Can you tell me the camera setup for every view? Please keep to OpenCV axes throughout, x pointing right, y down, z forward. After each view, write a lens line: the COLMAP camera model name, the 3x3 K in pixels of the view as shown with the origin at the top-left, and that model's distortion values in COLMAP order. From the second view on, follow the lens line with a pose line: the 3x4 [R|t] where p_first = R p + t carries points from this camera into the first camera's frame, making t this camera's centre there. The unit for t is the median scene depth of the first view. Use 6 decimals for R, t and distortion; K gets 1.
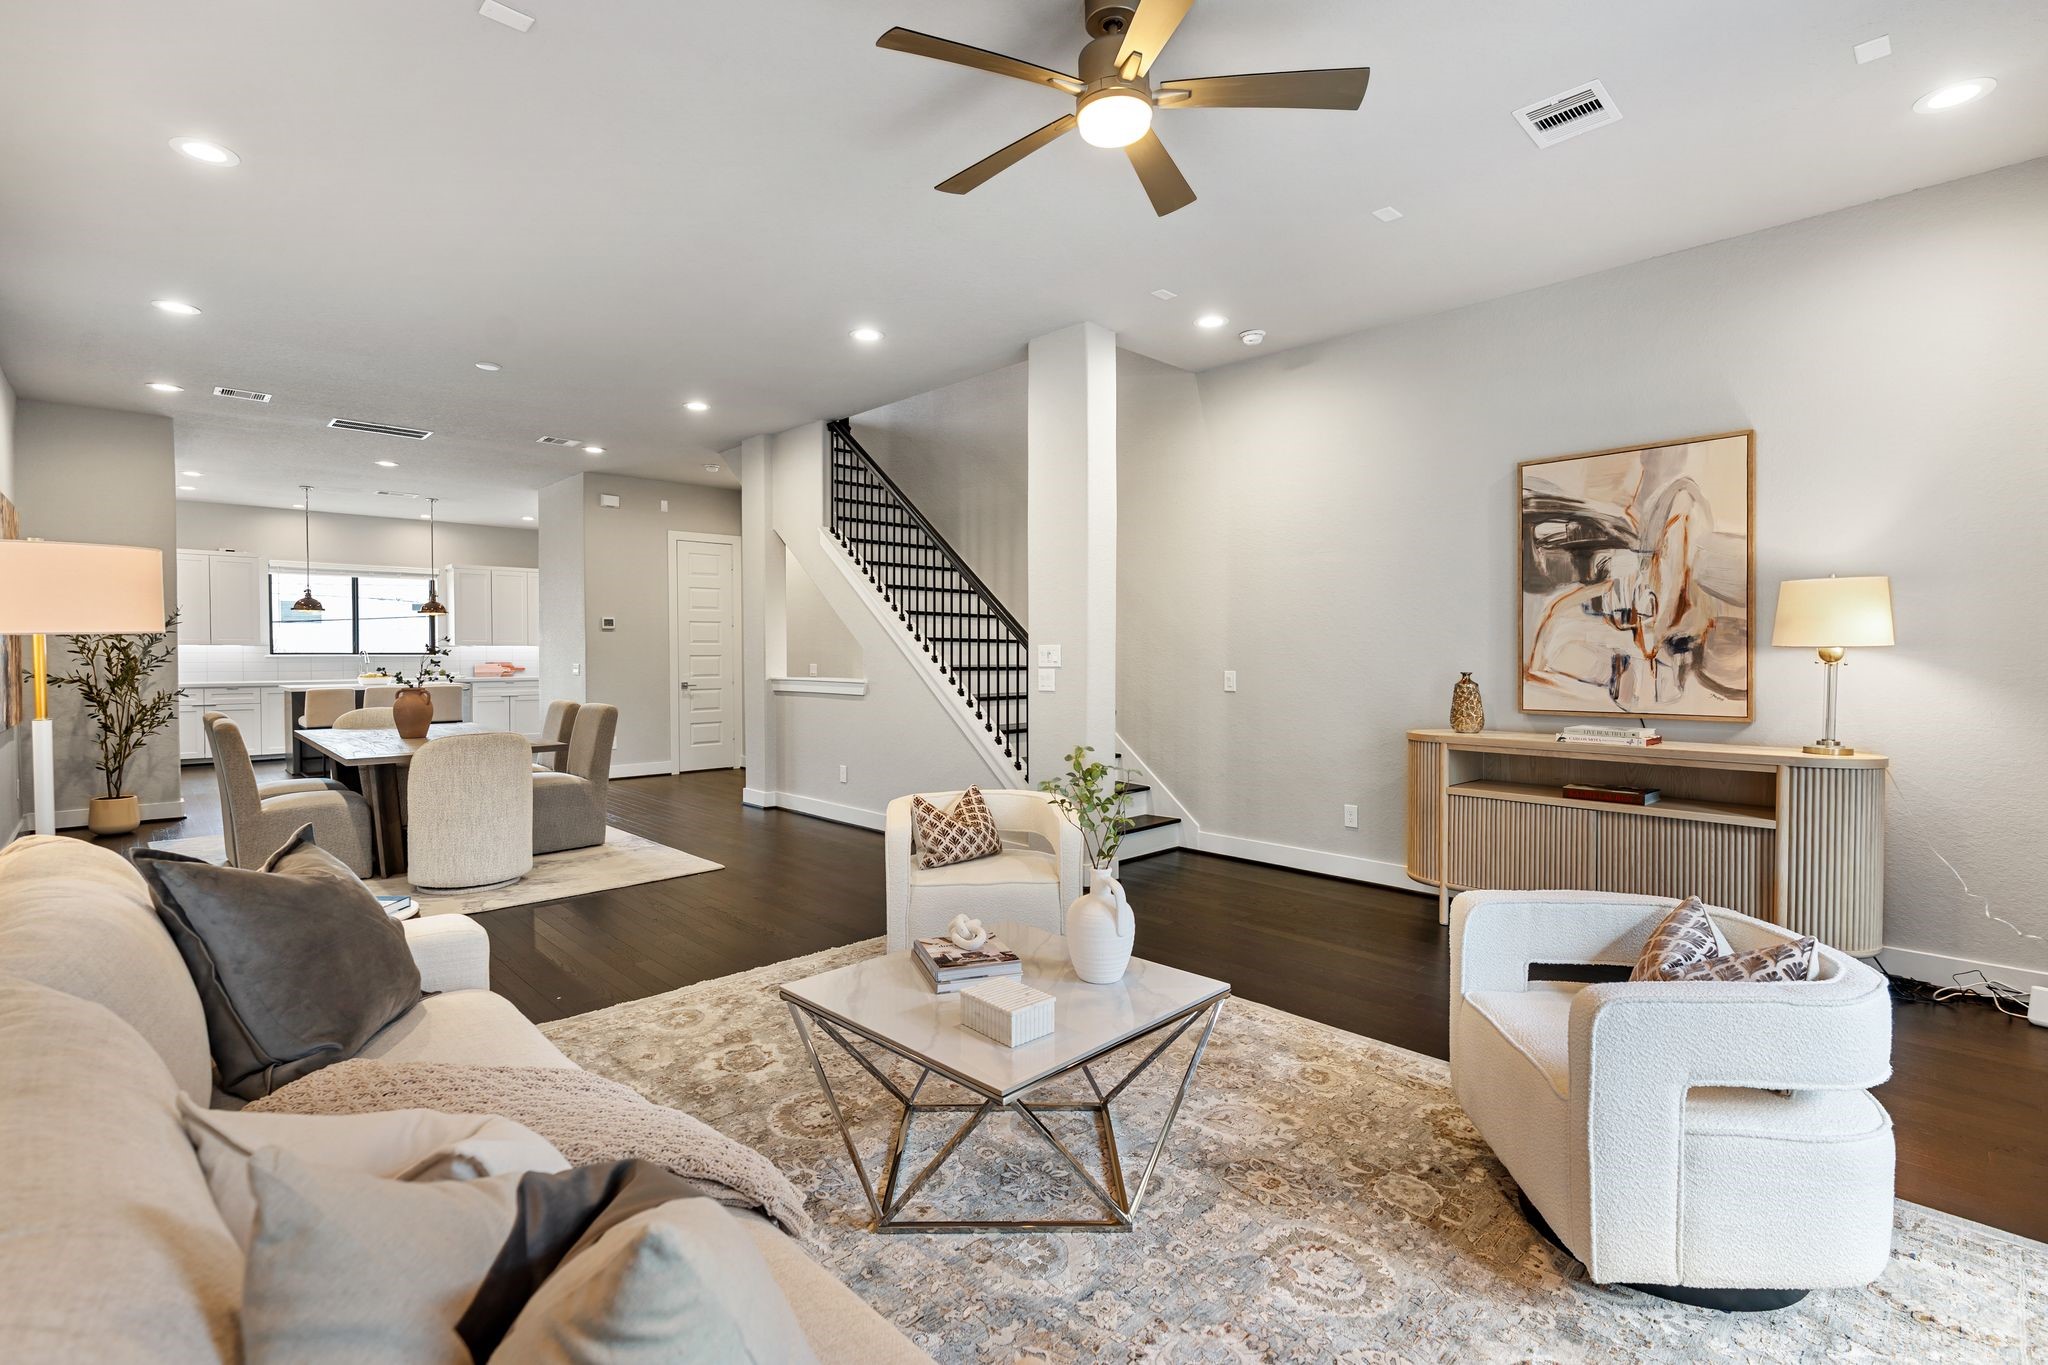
lens RADIAL K [[935.0, 0, 1016.3], [0, 935.0, 666.2], [0, 0, 1]] dist [0.000623, 0.000400]
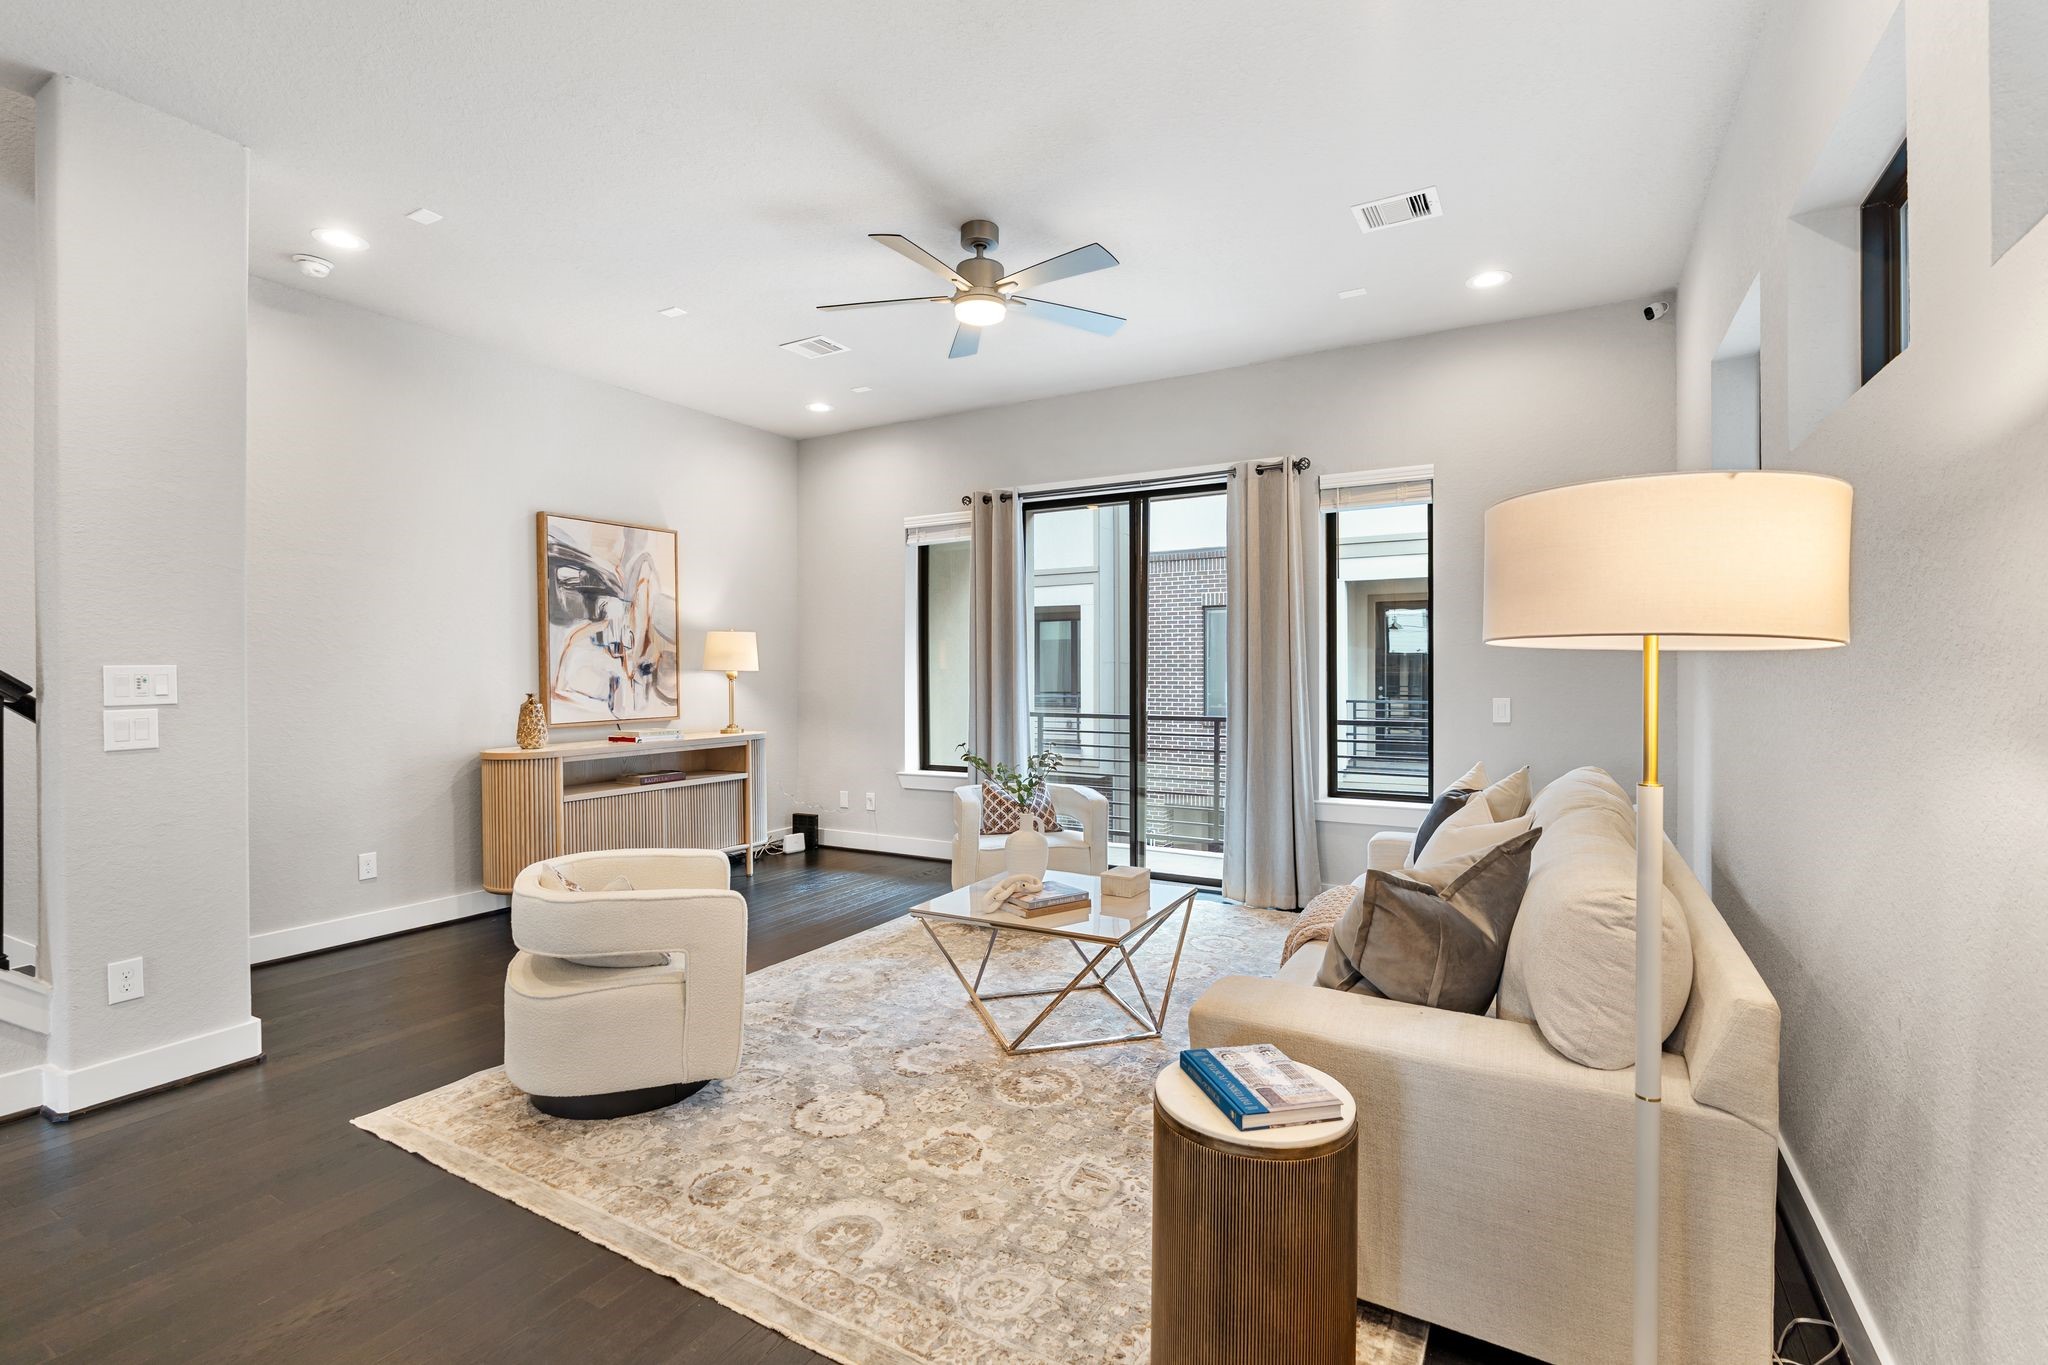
lens RADIAL K [[935.0, 0, 1016.3], [0, 935.0, 666.2], [0, 0, 1]] dist [0.000623, 0.000400]
pose [[-0.273628, 0.007151, 0.961809, -0.795384], [0.019837, 0.999802, -0.001790, -0.013219], [-0.961631, 0.018590, -0.273716, 0.821065]]
